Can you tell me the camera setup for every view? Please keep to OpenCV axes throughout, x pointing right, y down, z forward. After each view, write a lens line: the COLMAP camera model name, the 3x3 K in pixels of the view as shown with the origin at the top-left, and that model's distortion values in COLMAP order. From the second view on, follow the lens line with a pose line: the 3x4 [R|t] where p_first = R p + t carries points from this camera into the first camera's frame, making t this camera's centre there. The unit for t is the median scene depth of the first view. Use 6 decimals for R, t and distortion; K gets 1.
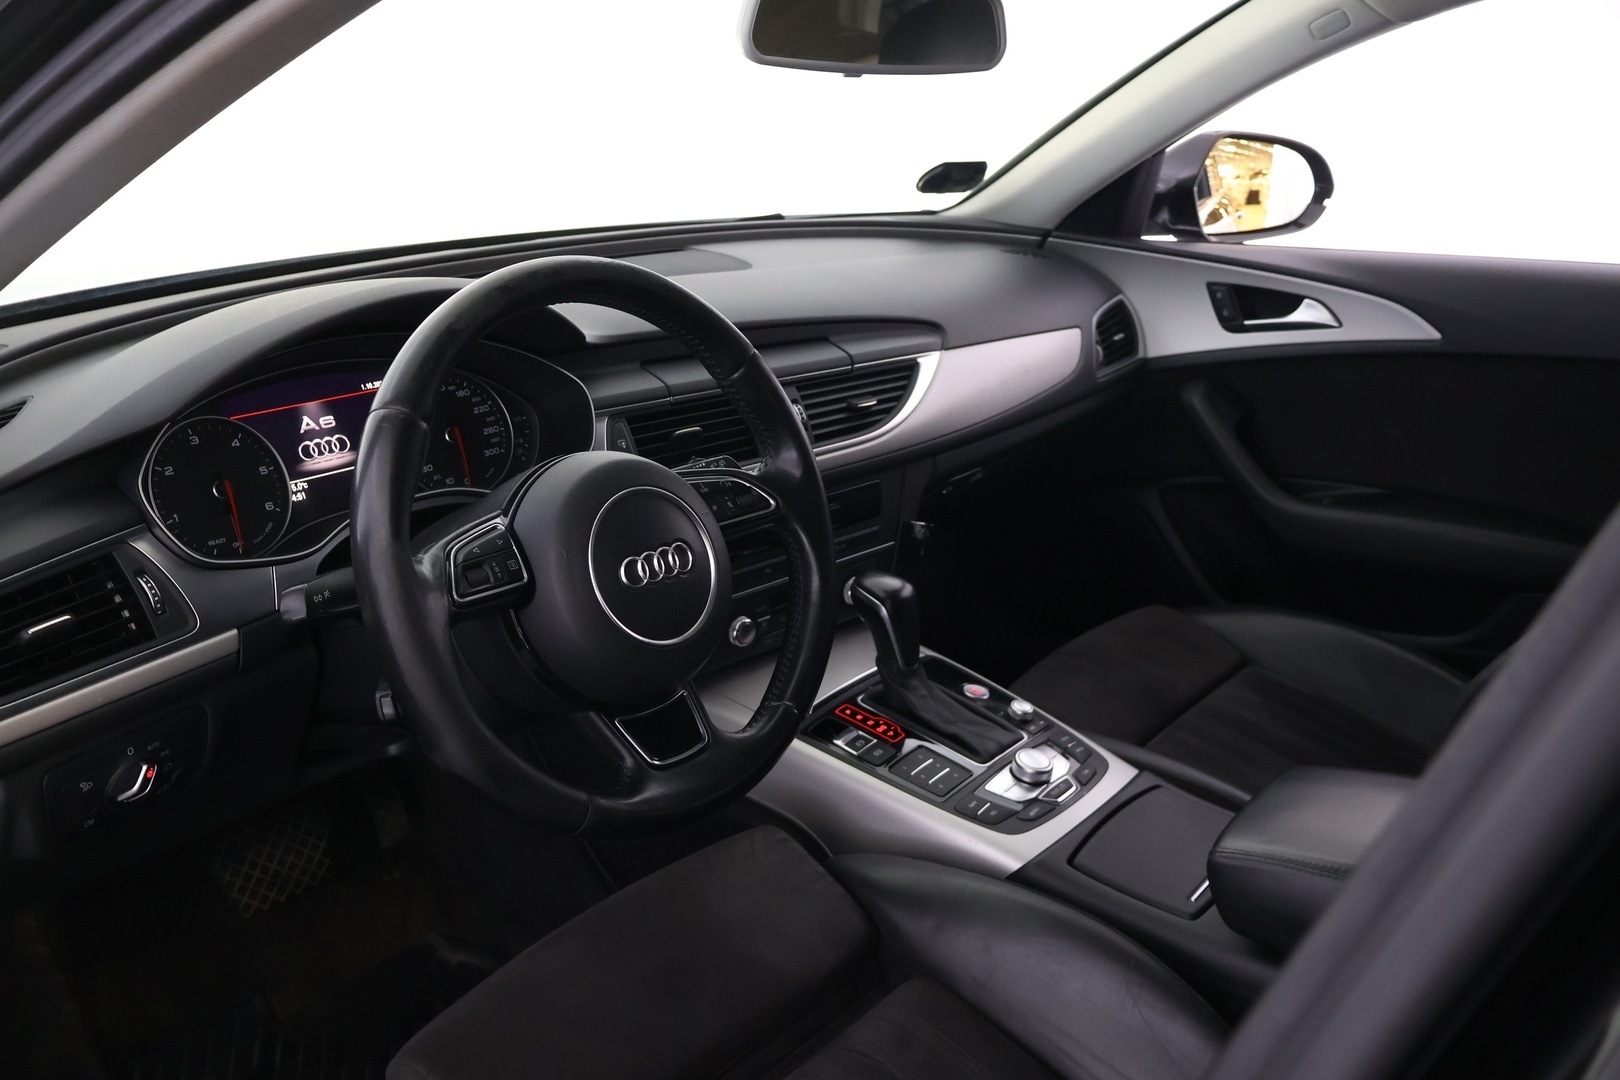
lens RADIAL K [[1409.4, 0, 807.0], [0, 1409.4, 538.9], [0, 0, 1]] dist [0.008189, -0.003057]
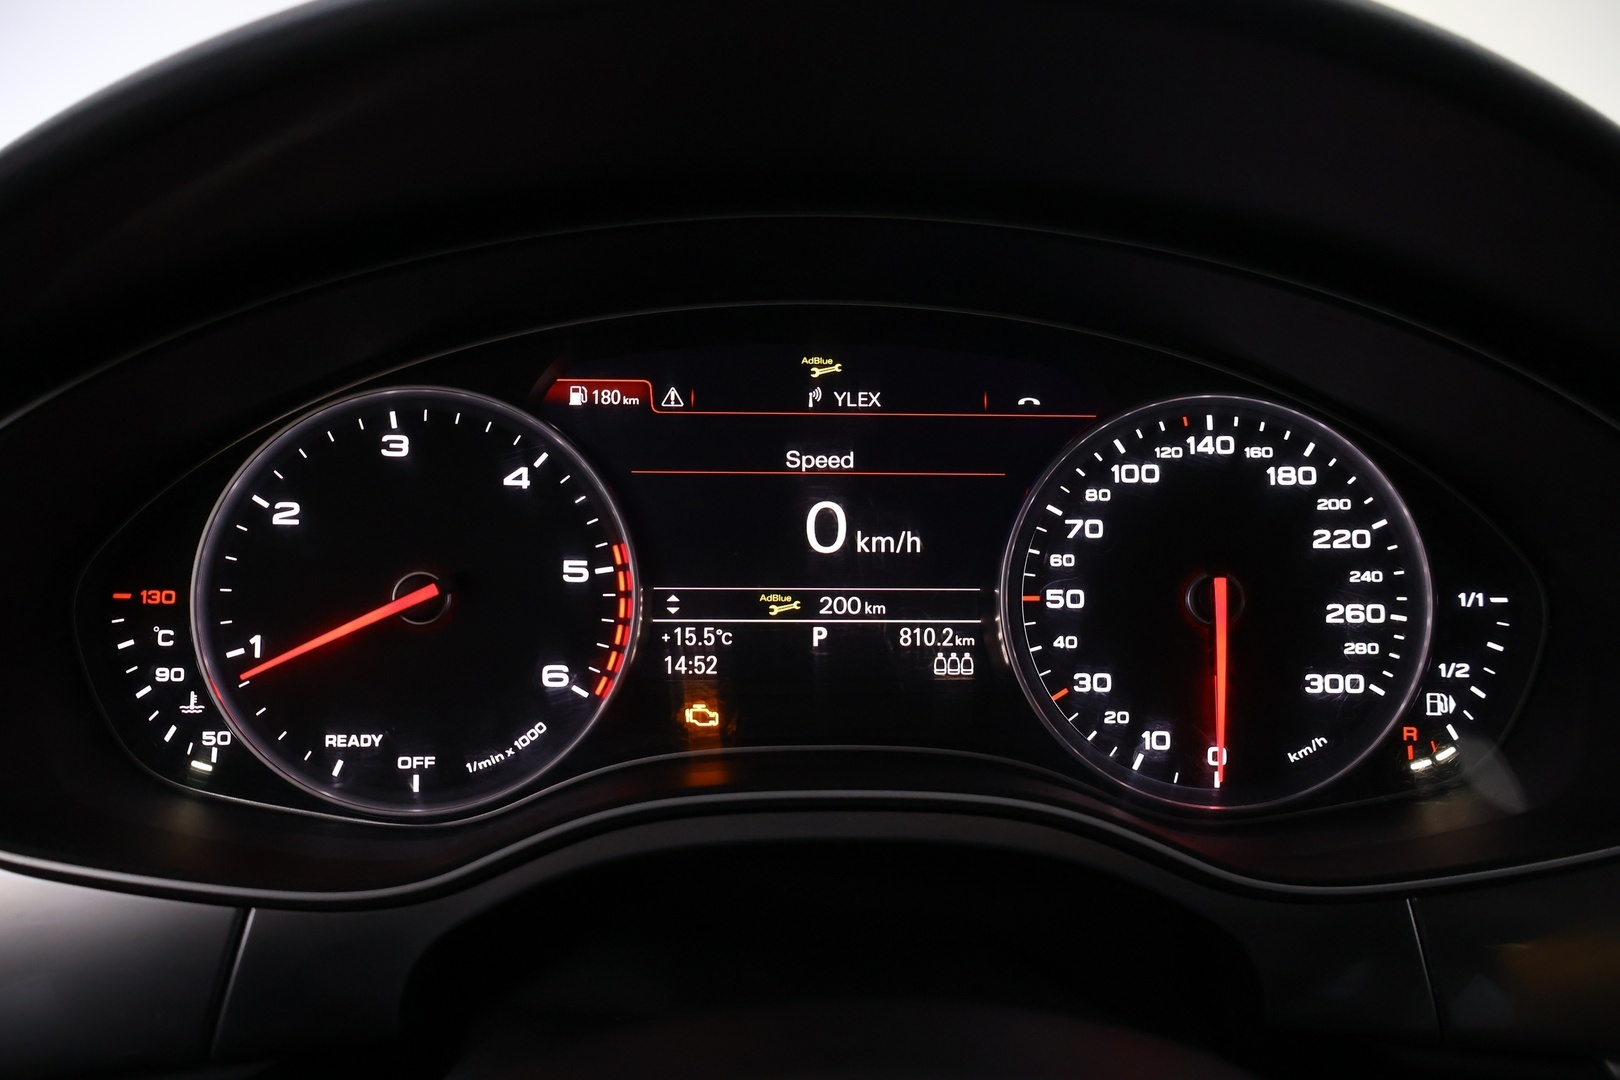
lens RADIAL K [[1409.4, 0, 809.8], [0, 1409.4, 538.8], [0, 0, 1]] dist [0.008189, -0.003057]
pose [[0.669834, 0.229850, -0.706040, -0.092467], [-0.254511, 0.964350, 0.072482, -0.084568], [0.697529, 0.131144, 0.704453, 0.701889]]
